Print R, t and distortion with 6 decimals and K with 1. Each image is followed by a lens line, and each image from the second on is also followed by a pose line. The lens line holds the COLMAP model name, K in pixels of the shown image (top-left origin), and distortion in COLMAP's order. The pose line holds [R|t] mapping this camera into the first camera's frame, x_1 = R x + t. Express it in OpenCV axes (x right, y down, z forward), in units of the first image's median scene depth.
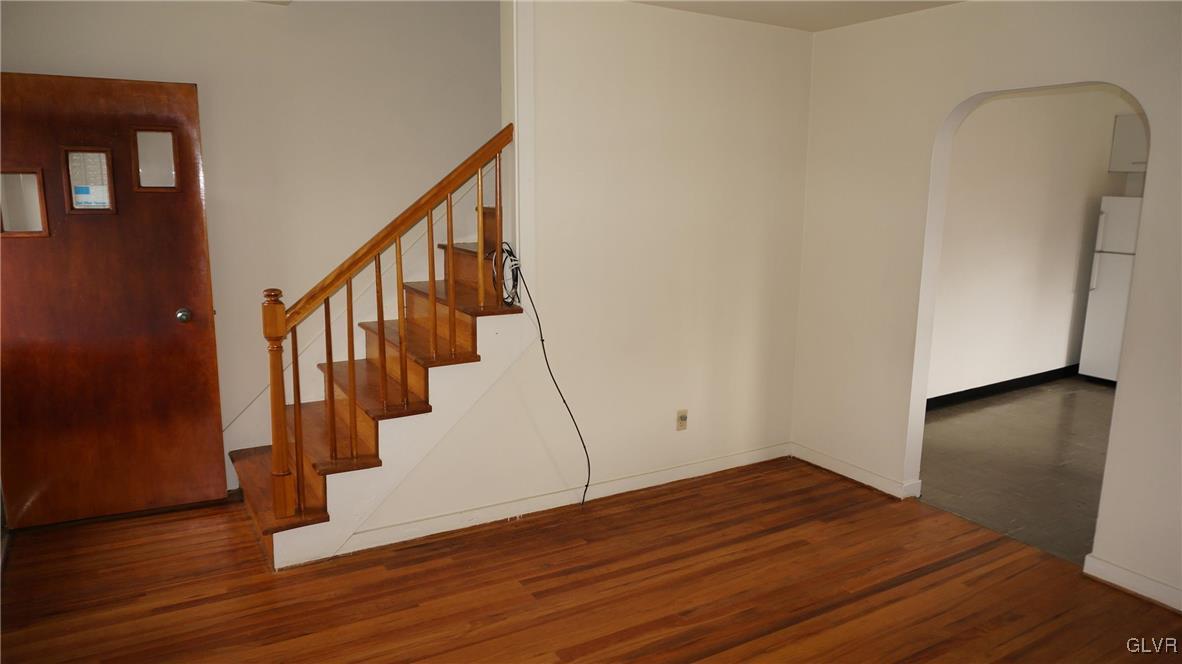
lens RADIAL K [[788.5, 0, 591.0], [0, 788.5, 332.0], [0, 0, 1]] dist [-0.053847, 0.031568]
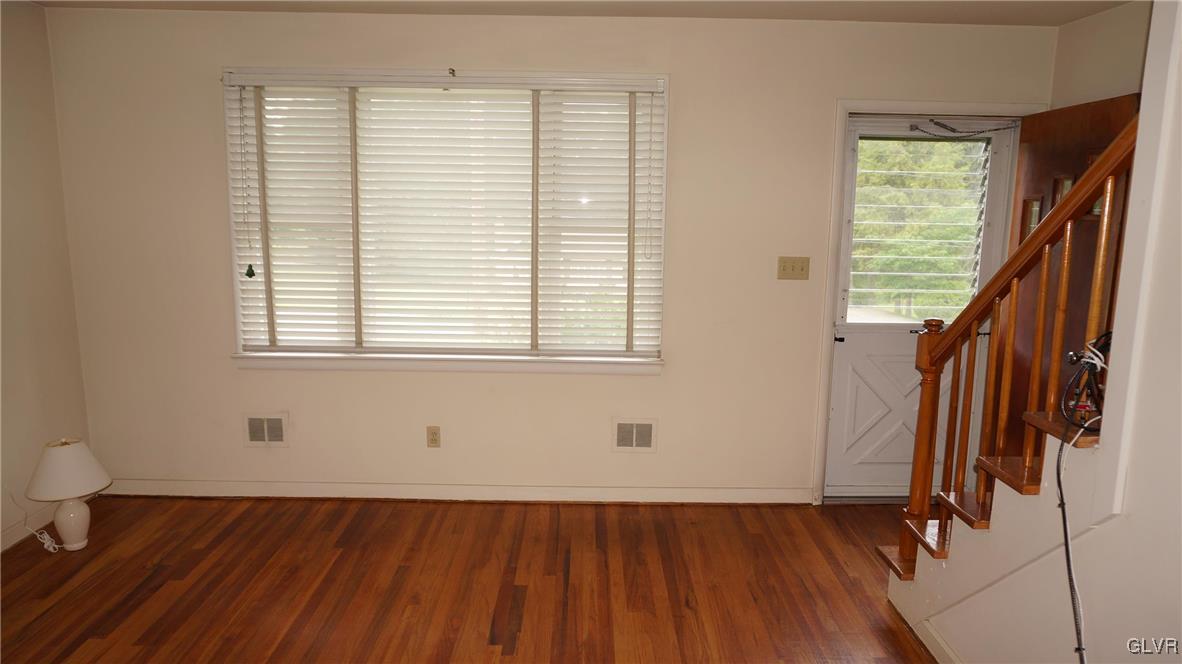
lens RADIAL K [[788.5, 0, 591.0], [0, 788.5, 332.0], [0, 0, 1]] dist [-0.053847, 0.031568]
pose [[-0.505256, 0.122181, -0.854276, 0.552089], [-0.181659, 0.952687, 0.243697, -0.174687], [0.843633, 0.278316, -0.459156, 0.989390]]
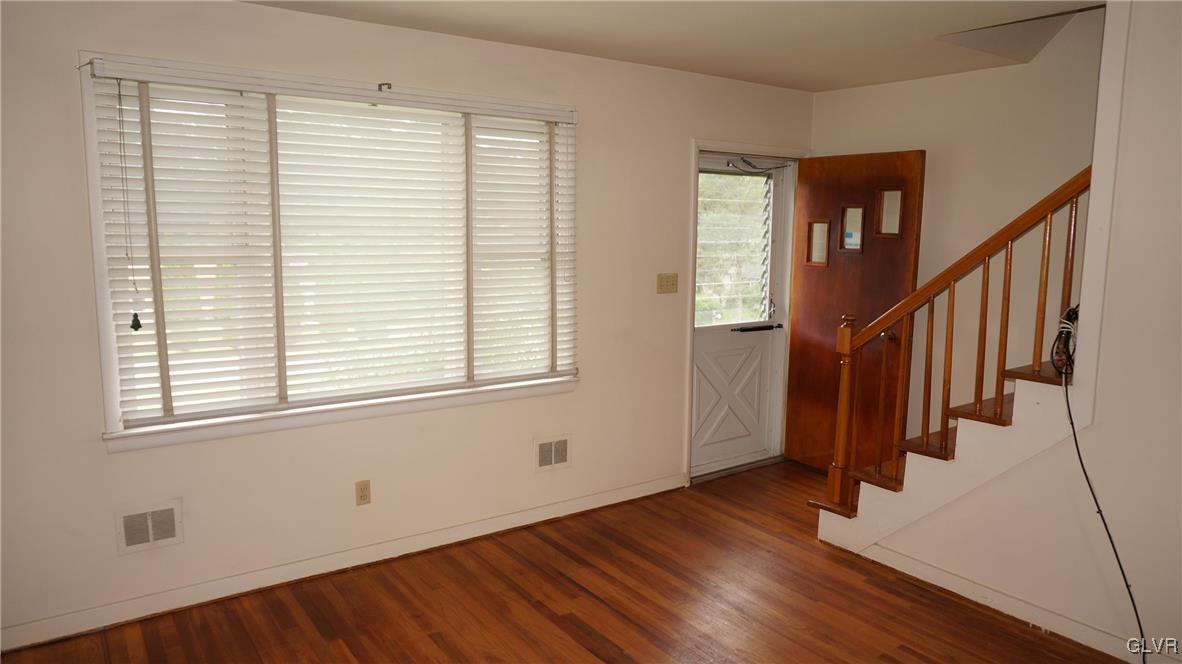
lens RADIAL K [[788.5, 0, 591.0], [0, 788.5, 332.0], [0, 0, 1]] dist [-0.053847, 0.031568]
pose [[0.082412, 0.125912, -0.988612, 0.714125], [-0.196679, 0.974532, 0.107723, -0.074164], [0.976998, 0.185562, 0.105077, 0.433136]]
